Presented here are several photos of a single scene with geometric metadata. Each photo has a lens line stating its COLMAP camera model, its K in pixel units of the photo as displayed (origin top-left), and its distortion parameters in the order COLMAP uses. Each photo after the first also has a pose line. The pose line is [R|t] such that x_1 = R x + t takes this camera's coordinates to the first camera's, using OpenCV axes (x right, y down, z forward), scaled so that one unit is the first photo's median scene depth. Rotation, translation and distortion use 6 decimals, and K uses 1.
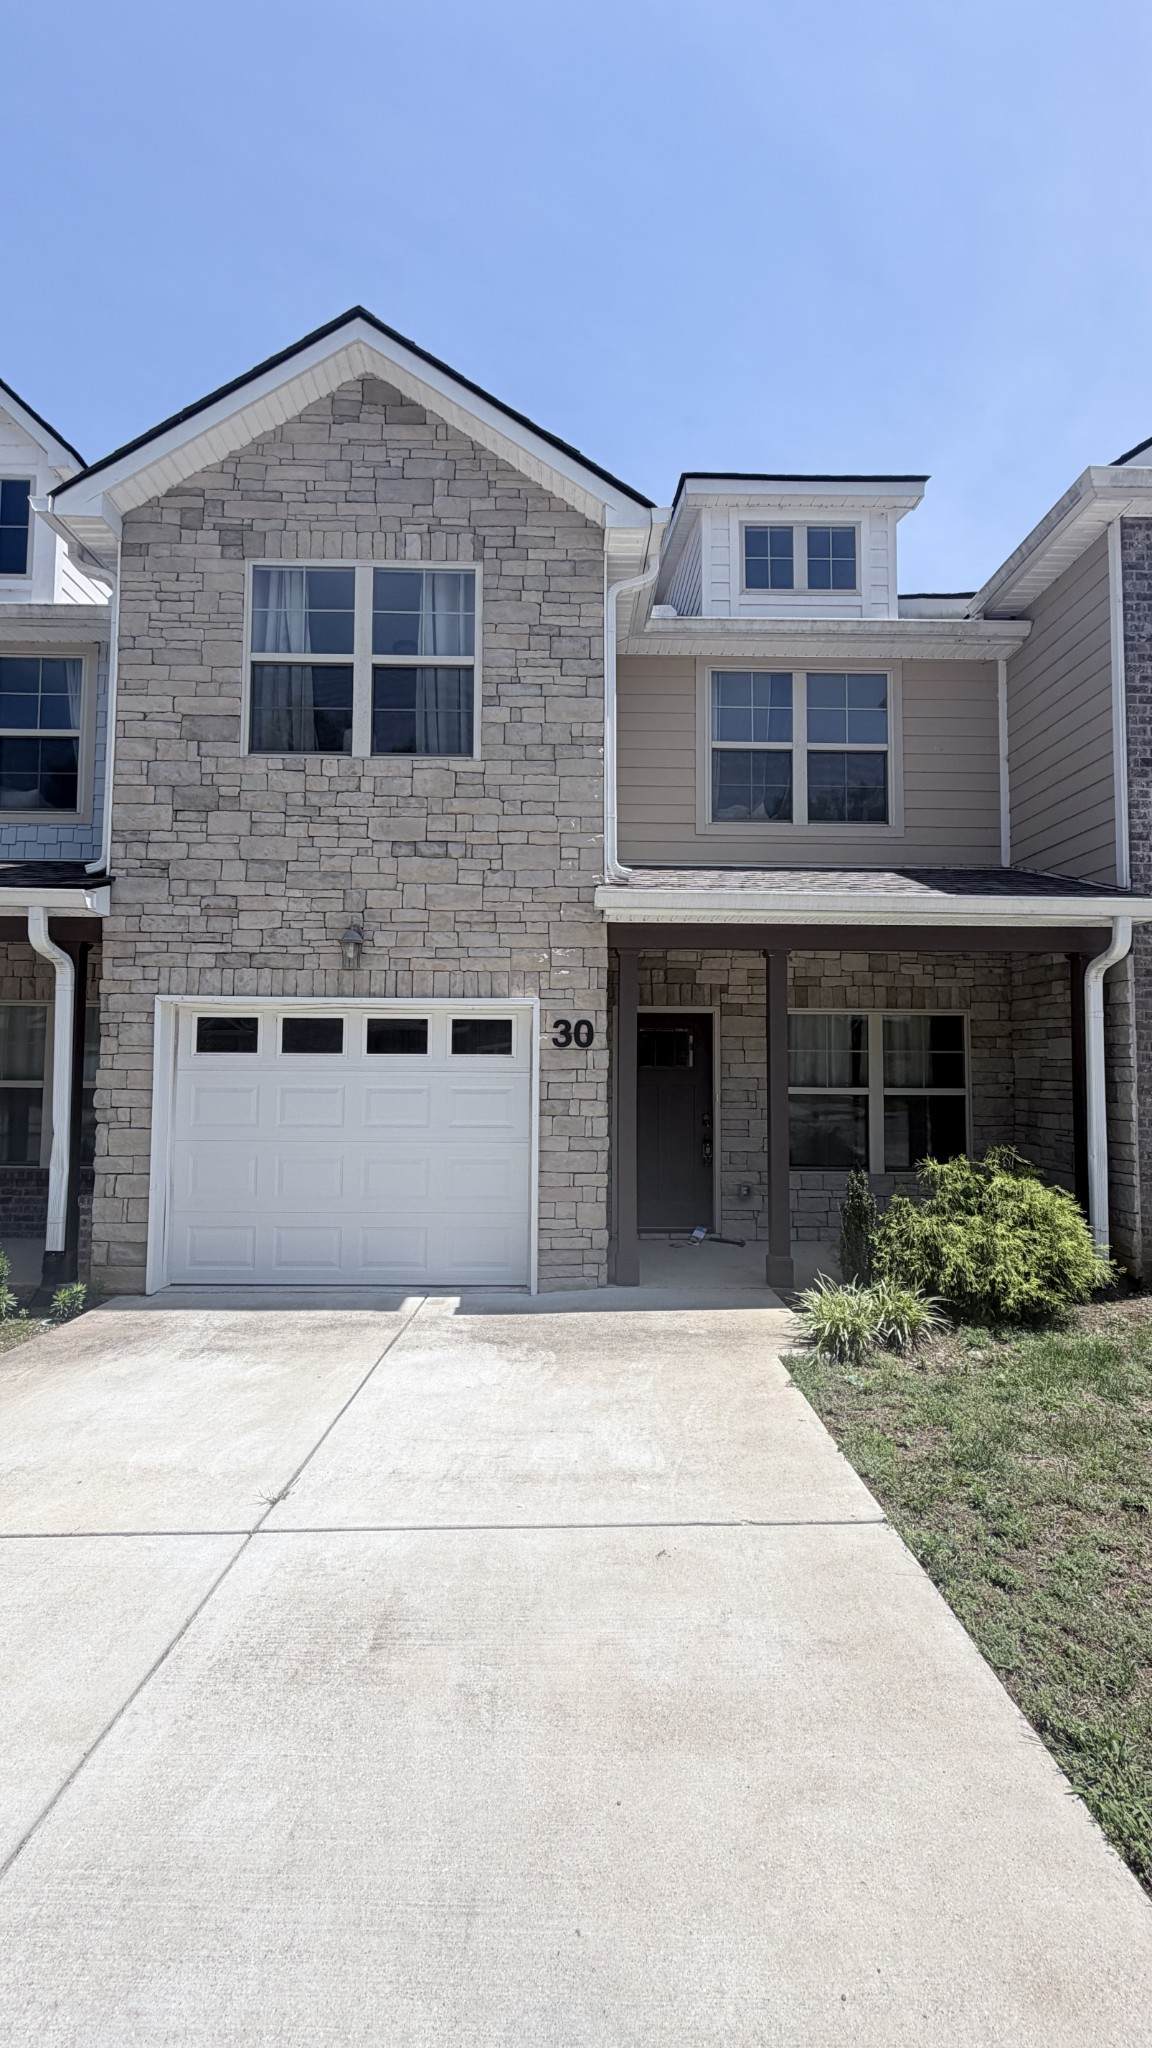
lens RADIAL K [[817.4, 0, 580.1], [0, 817.4, 1015.7], [0, 0, 1]] dist [0.000268, -0.000174]
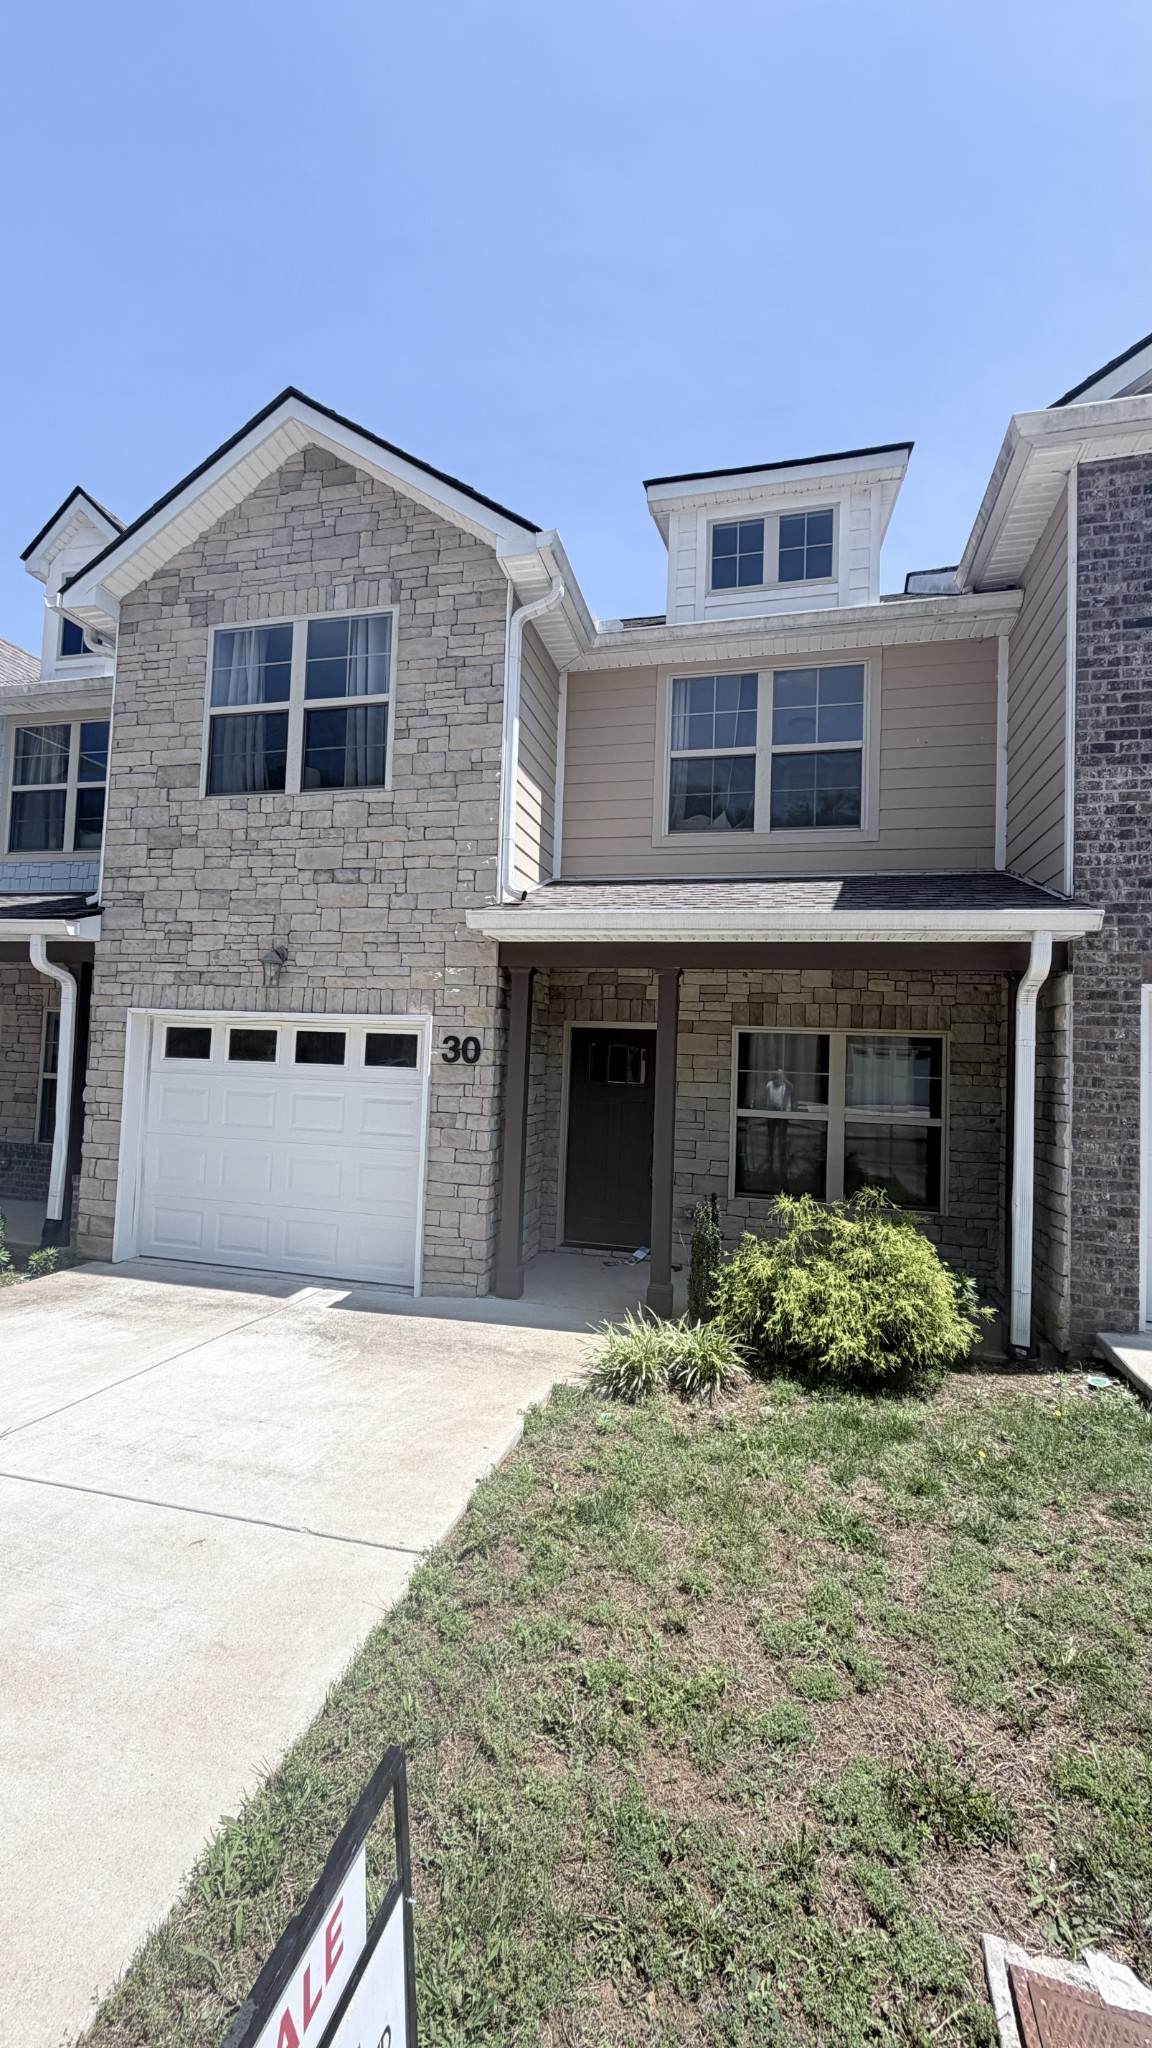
lens RADIAL K [[817.4, 0, 576.3], [0, 817.4, 1015.9], [0, 0, 1]] dist [0.000268, -0.000174]
pose [[0.964762, 0.014908, -0.262700, 0.395132], [-0.015041, 0.999886, 0.001505, -0.024108], [0.262693, 0.002499, 0.964876, 0.035986]]
